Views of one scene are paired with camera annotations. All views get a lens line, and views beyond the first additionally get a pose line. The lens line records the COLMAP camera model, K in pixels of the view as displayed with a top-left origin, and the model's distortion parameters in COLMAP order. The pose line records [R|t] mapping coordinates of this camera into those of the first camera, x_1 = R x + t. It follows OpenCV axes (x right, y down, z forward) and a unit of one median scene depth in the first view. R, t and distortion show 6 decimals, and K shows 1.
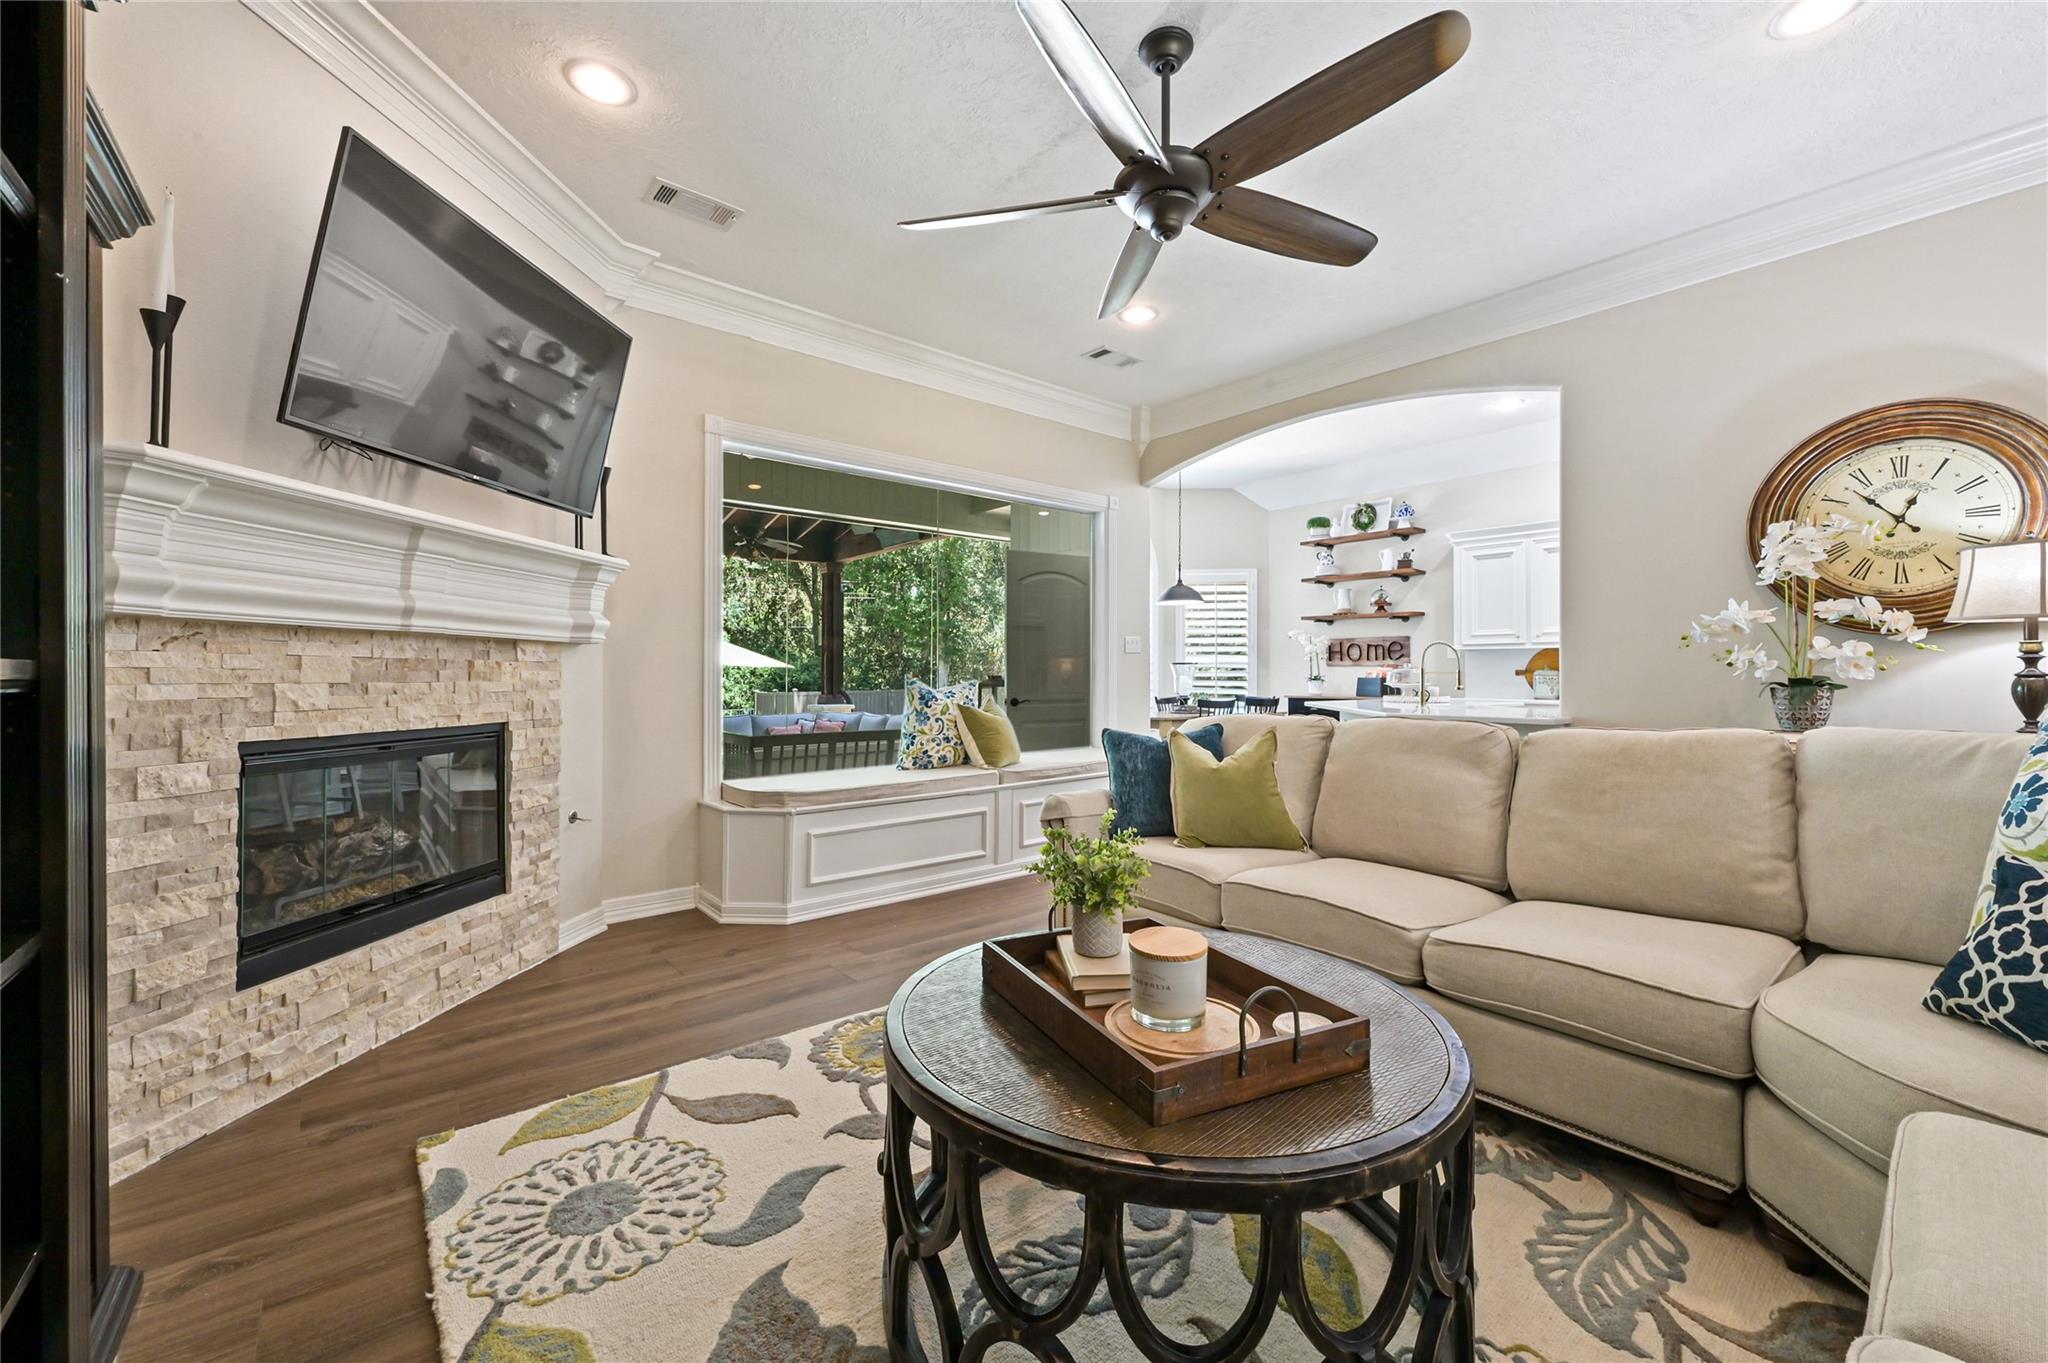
lens RADIAL K [[828.2, 0, 1050.8], [0, 828.2, 669.6], [0, 0, 1]] dist [0.001358, 0.000093]
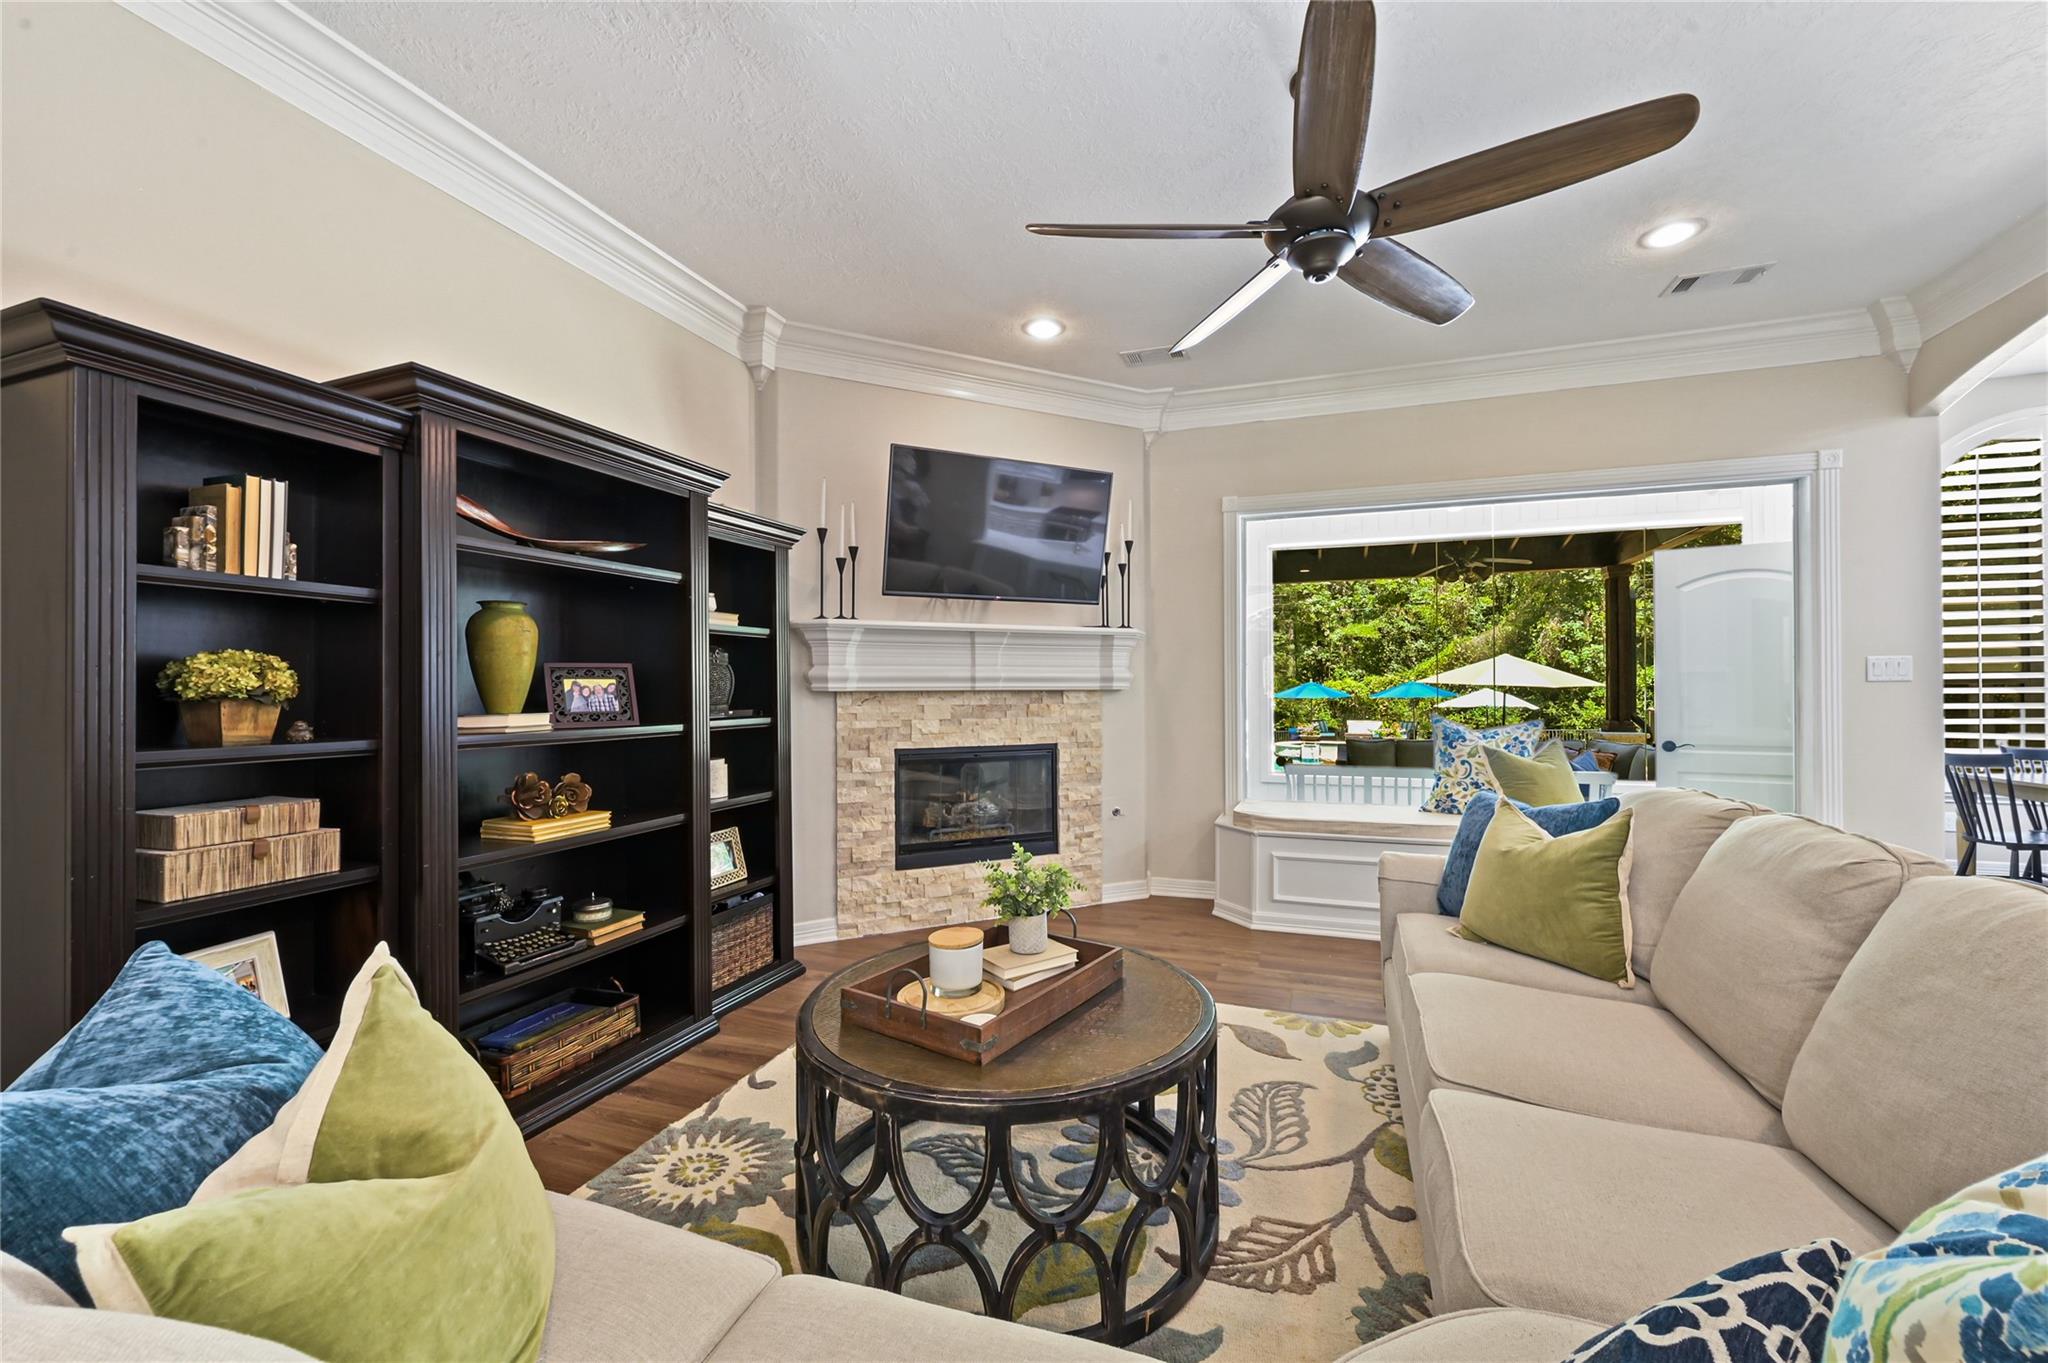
lens RADIAL K [[828.2, 0, 1025.3], [0, 828.2, 685.5], [0, 0, 1]] dist [0.001358, 0.000093]
pose [[0.490524, -0.004137, -0.871418, 0.788529], [0.008986, 0.999960, 0.000311, -0.054375], [0.871381, -0.007983, 0.490542, 0.226374]]
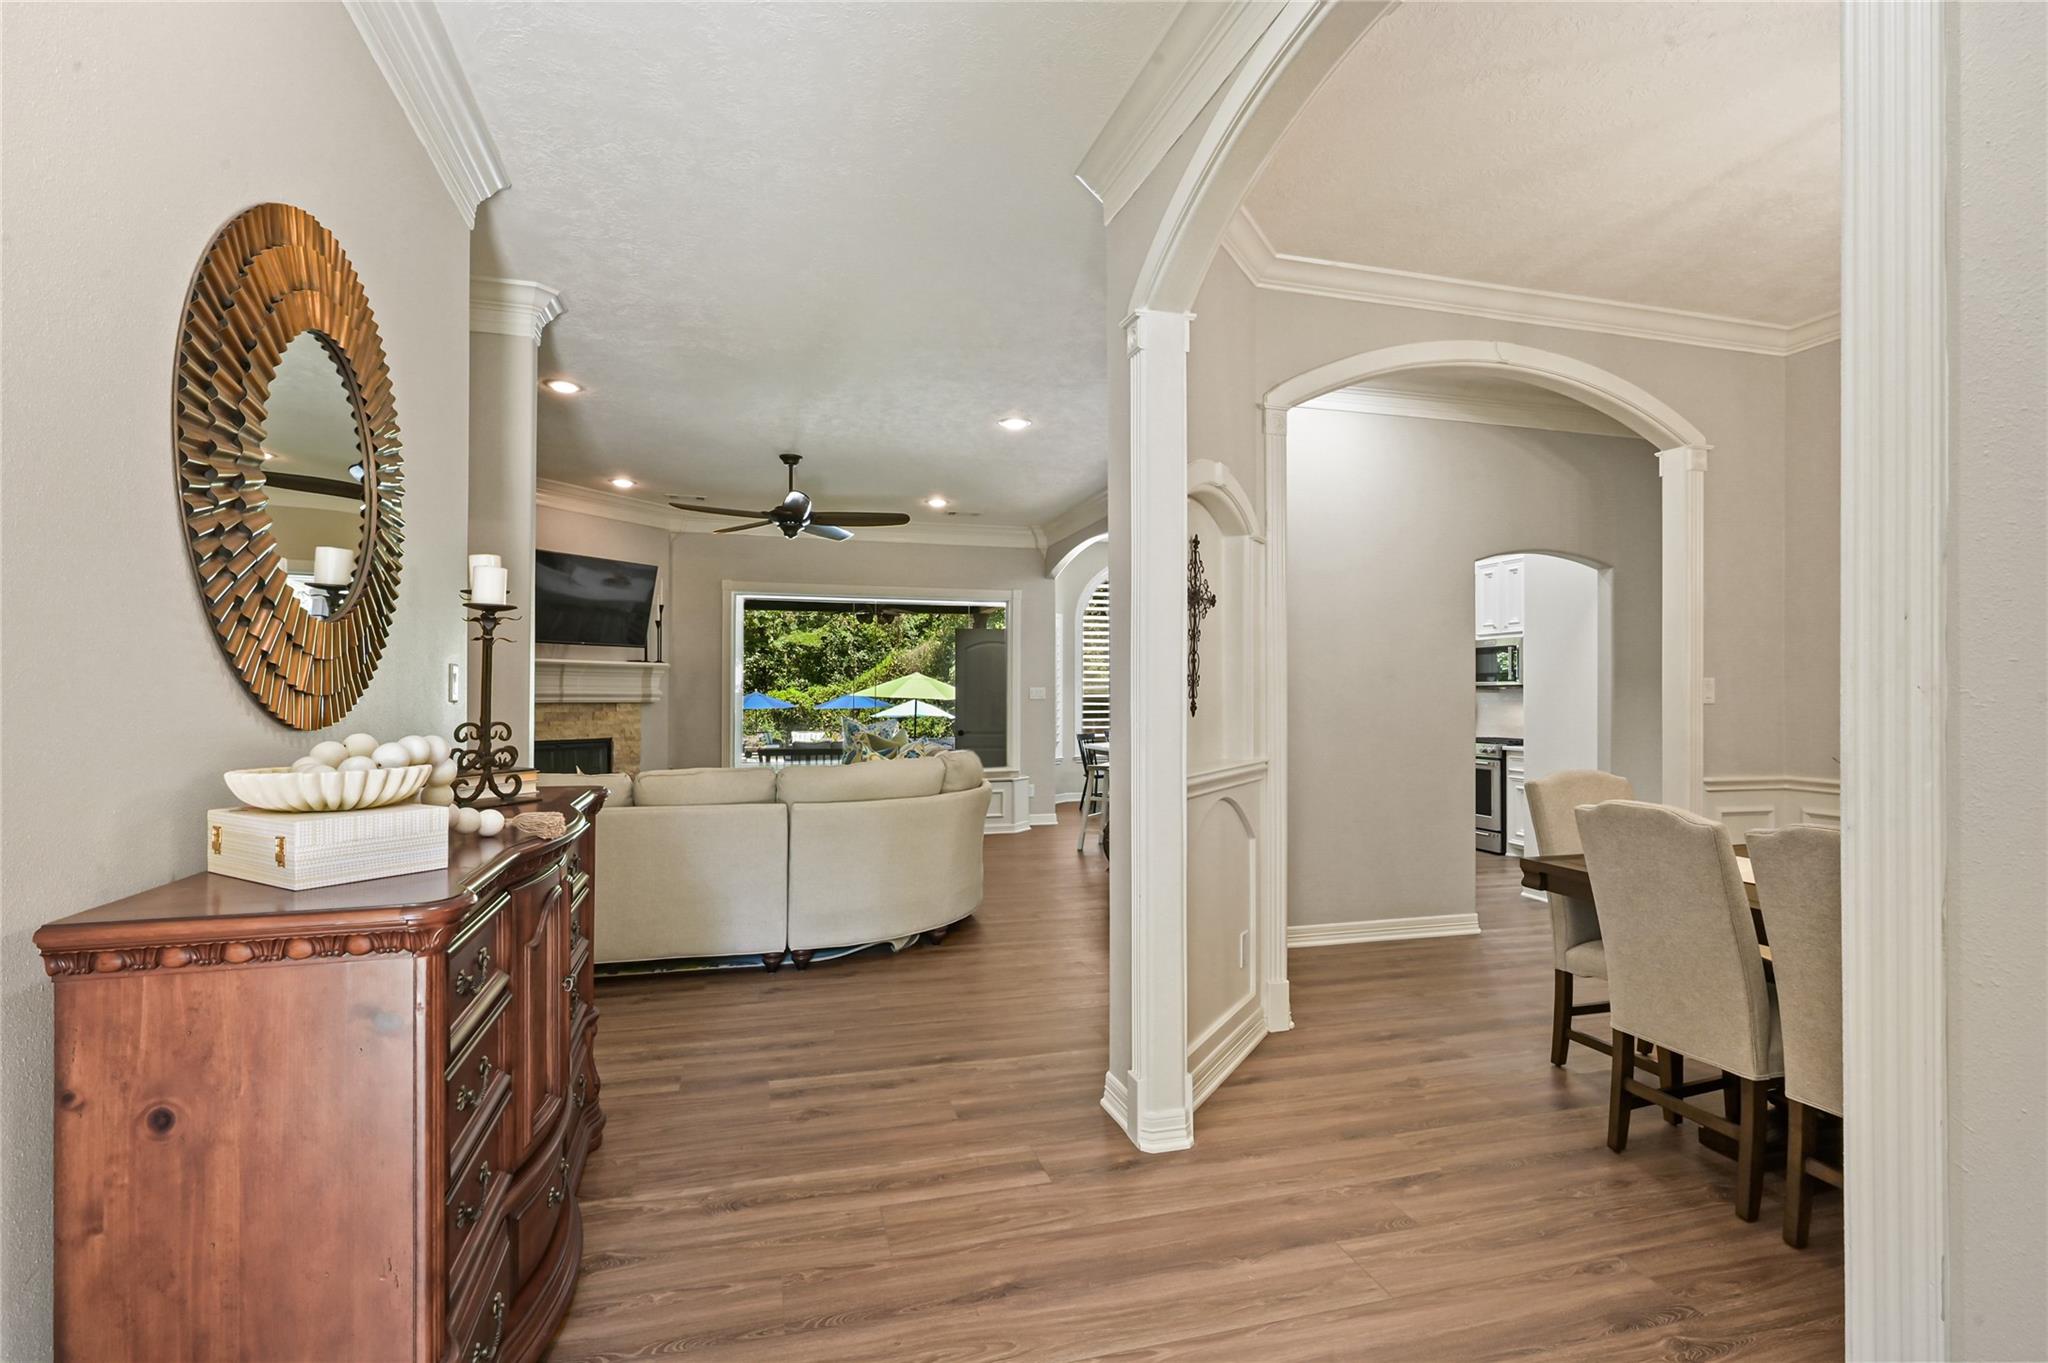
lens RADIAL K [[980.0, 0, 1033.7], [0, 980.0, 685.2], [0, 0, 1]] dist [0.000694, 0.000001]
pose [[0.903331, -0.002671, -0.428935, 1.900689], [-0.000196, 0.999978, -0.006641, -0.079743], [0.428943, 0.006083, 0.903311, -1.167373]]
